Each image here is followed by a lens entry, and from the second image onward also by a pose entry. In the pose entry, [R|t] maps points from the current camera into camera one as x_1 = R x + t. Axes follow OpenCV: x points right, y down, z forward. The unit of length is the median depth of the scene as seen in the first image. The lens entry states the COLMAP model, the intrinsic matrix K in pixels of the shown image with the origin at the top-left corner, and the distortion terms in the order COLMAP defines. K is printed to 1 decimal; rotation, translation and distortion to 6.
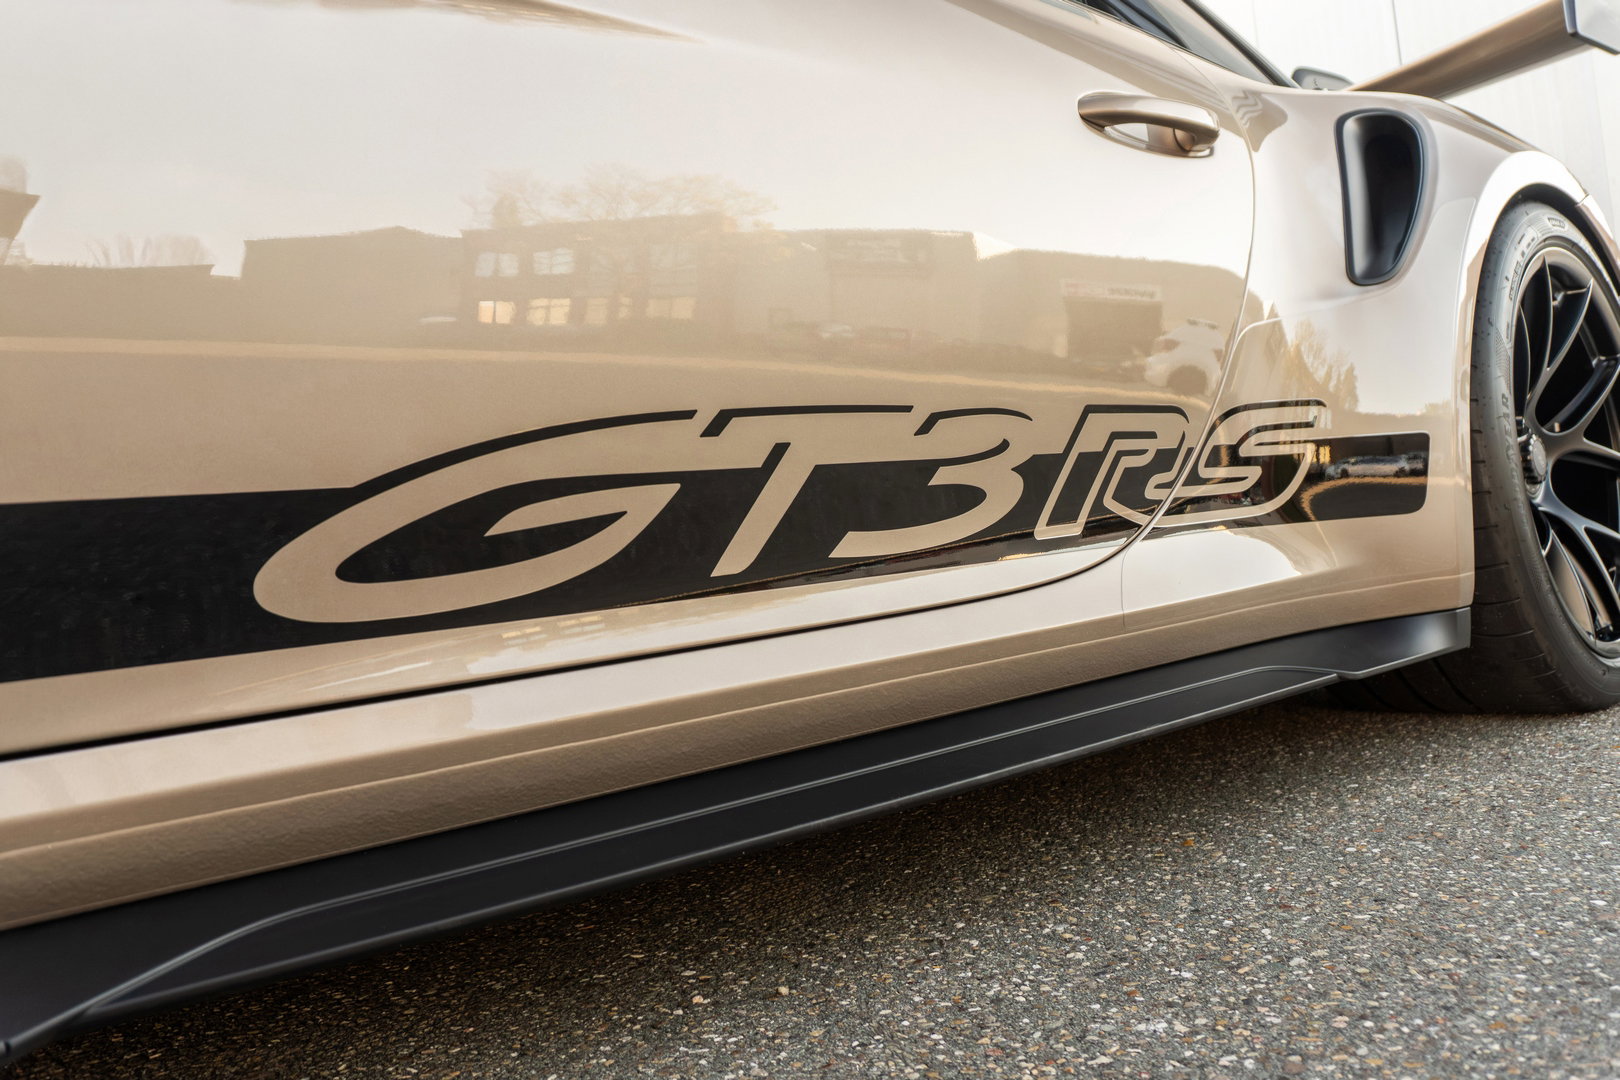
lens RADIAL K [[1165.0, 0, 807.2], [0, 1165.0, 542.3], [0, 0, 1]] dist [-0.041848, -0.008243]
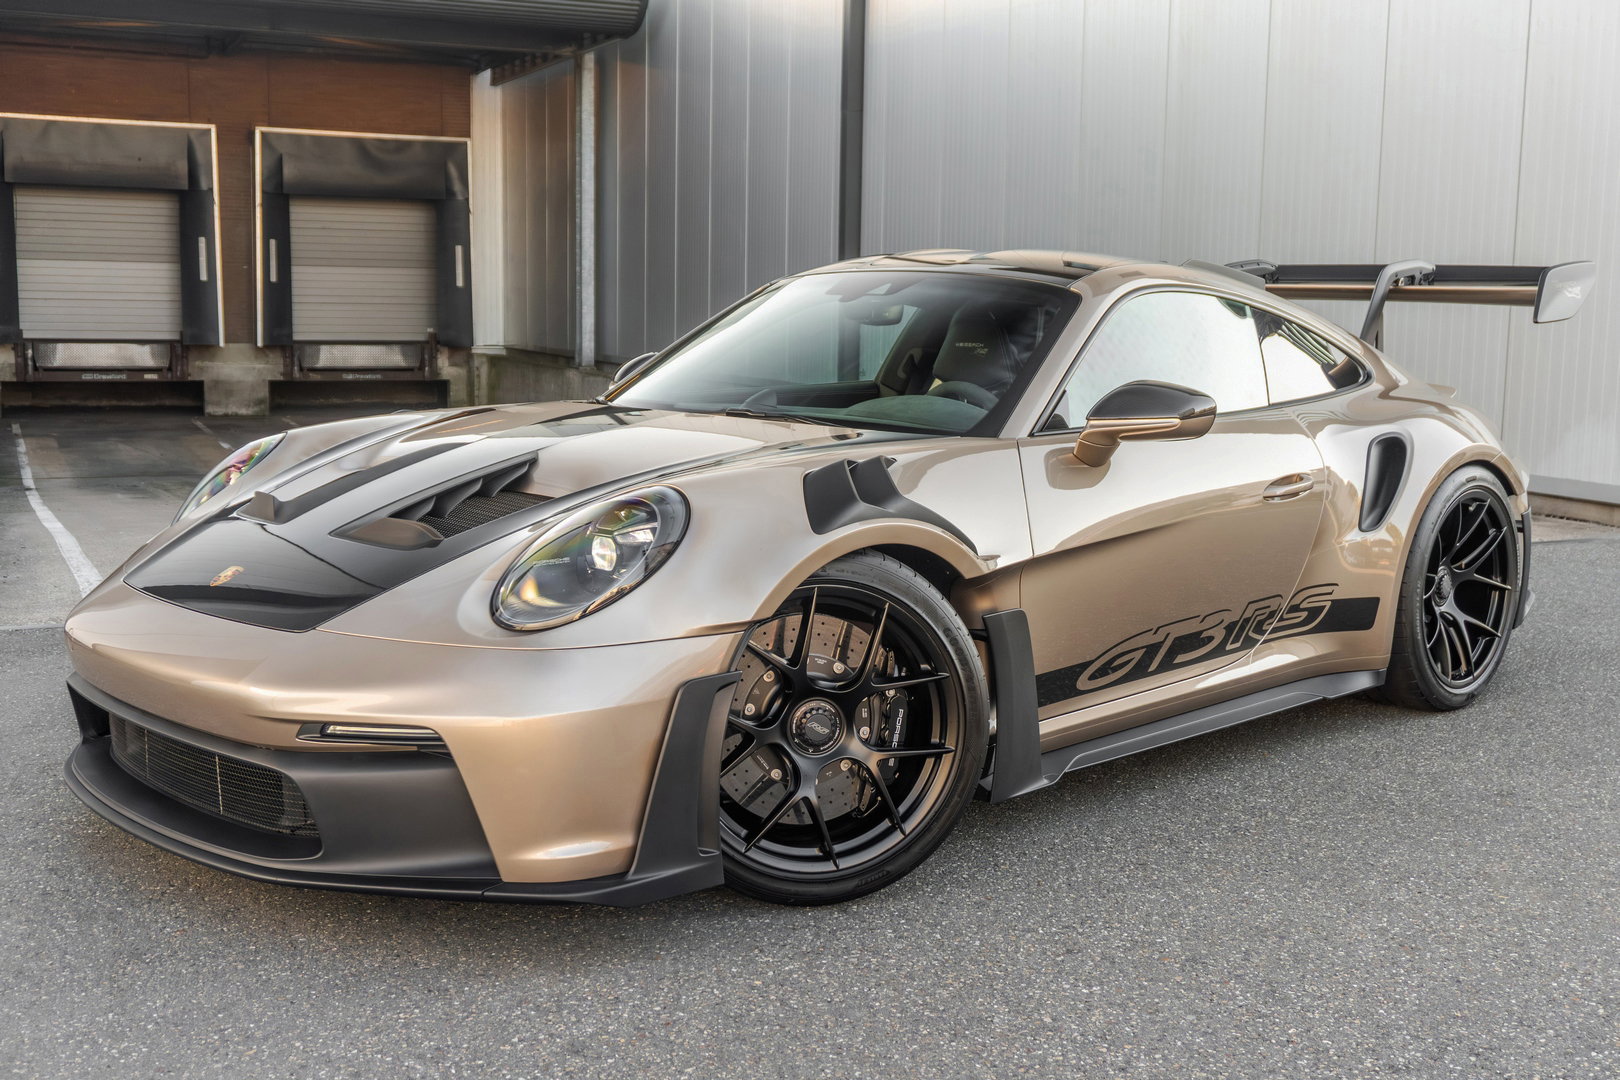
lens RADIAL K [[1812.1, 0, 842.5], [0, 1812.1, 508.1], [0, 0, 1]] dist [-0.019449, 0.000000]
pose [[0.987591, 0.103050, 0.118508, -1.200118], [-0.119381, 0.982904, 0.140173, -0.789683], [-0.102037, -0.152582, 0.983009, -2.989132]]
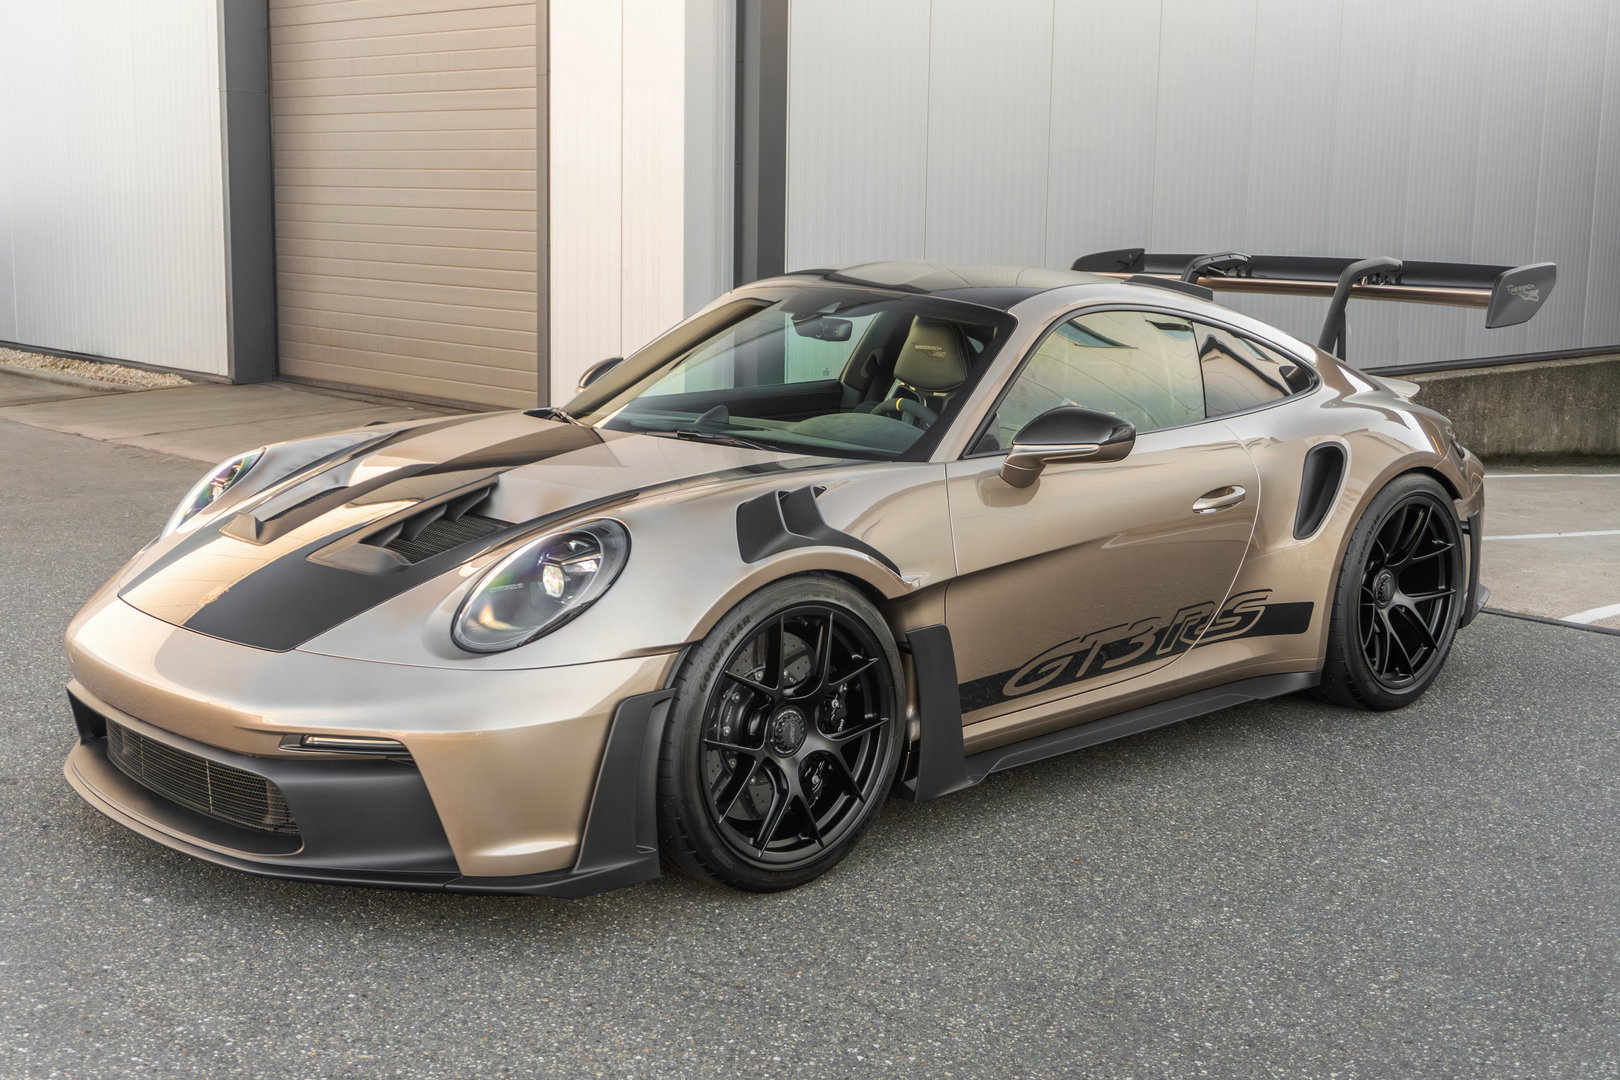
lens RADIAL K [[2014.2, 0, 845.3], [0, 2014.2, 515.8], [0, 0, 1]] dist [-0.026384, 0.000000]
pose [[0.988535, 0.103329, 0.110098, -1.116564], [-0.121877, 0.976481, 0.177849, -1.088333], [-0.089132, -0.189229, 0.977879, -3.654070]]
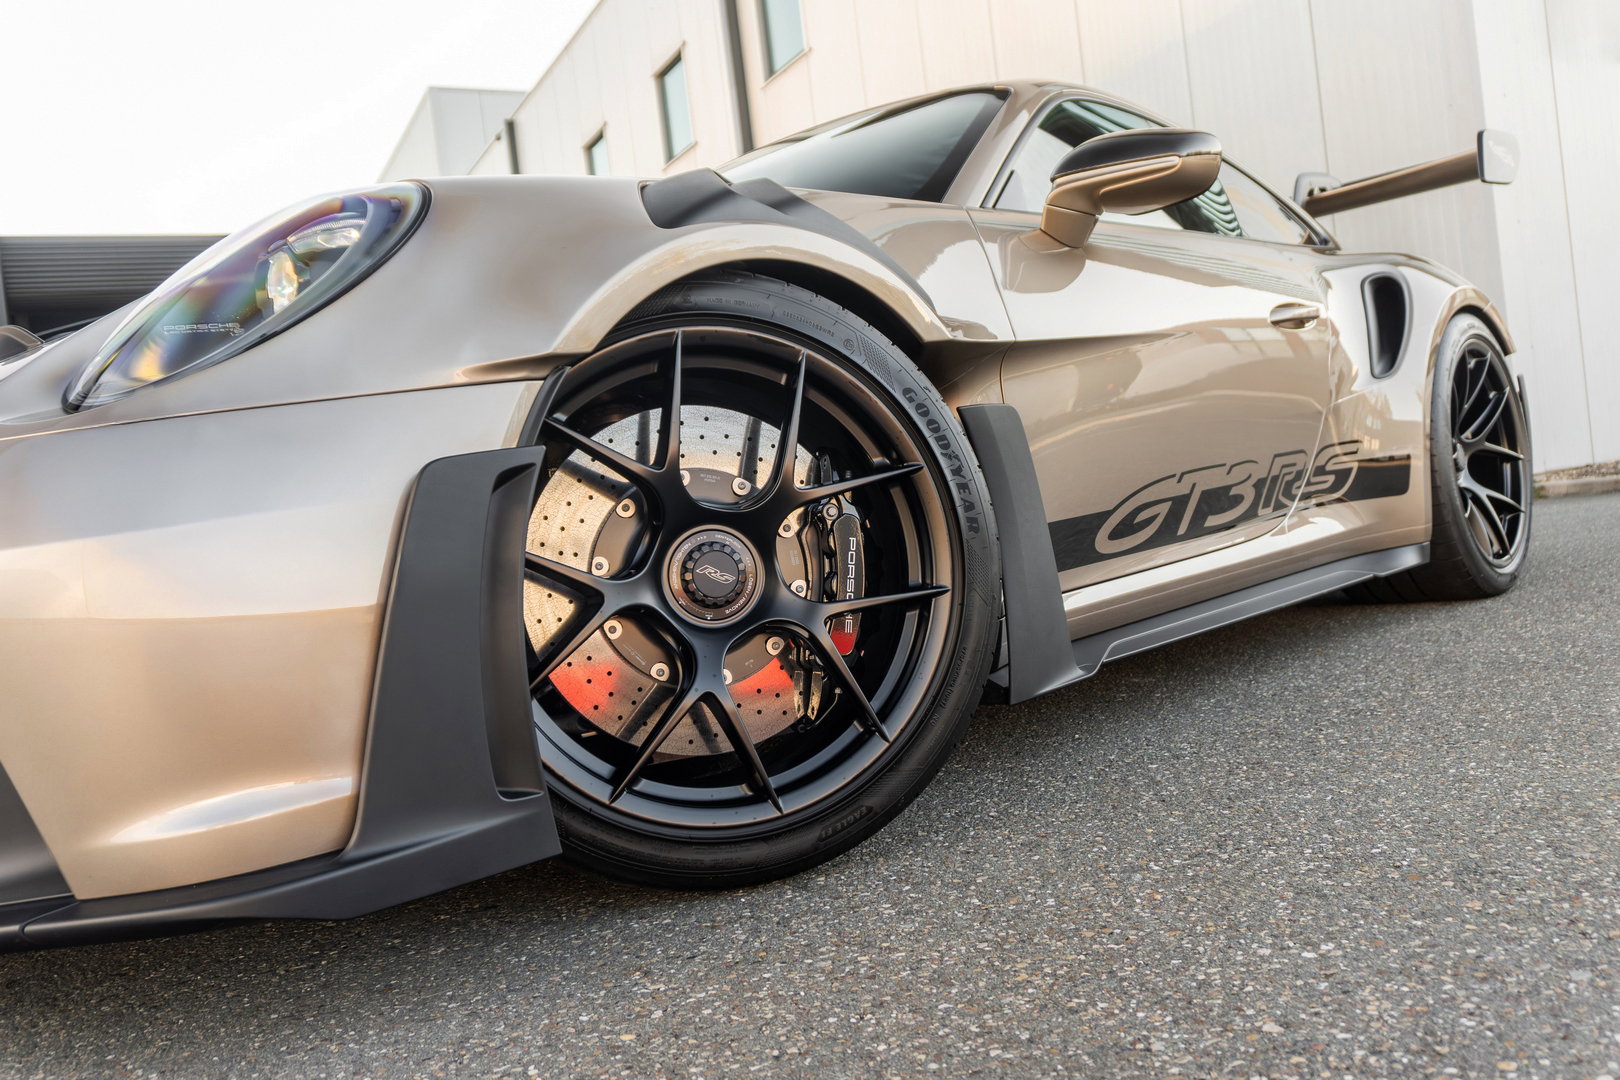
lens RADIAL K [[1317.3, 0, 821.7], [0, 1317.3, 515.3], [0, 0, 1]] dist [-0.003155, 0.003193]
pose [[0.991220, -0.020138, 0.130683, -0.901390], [0.017349, 0.999598, 0.022444, -0.068955], [-0.131082, -0.019980, 0.991170, -1.319958]]
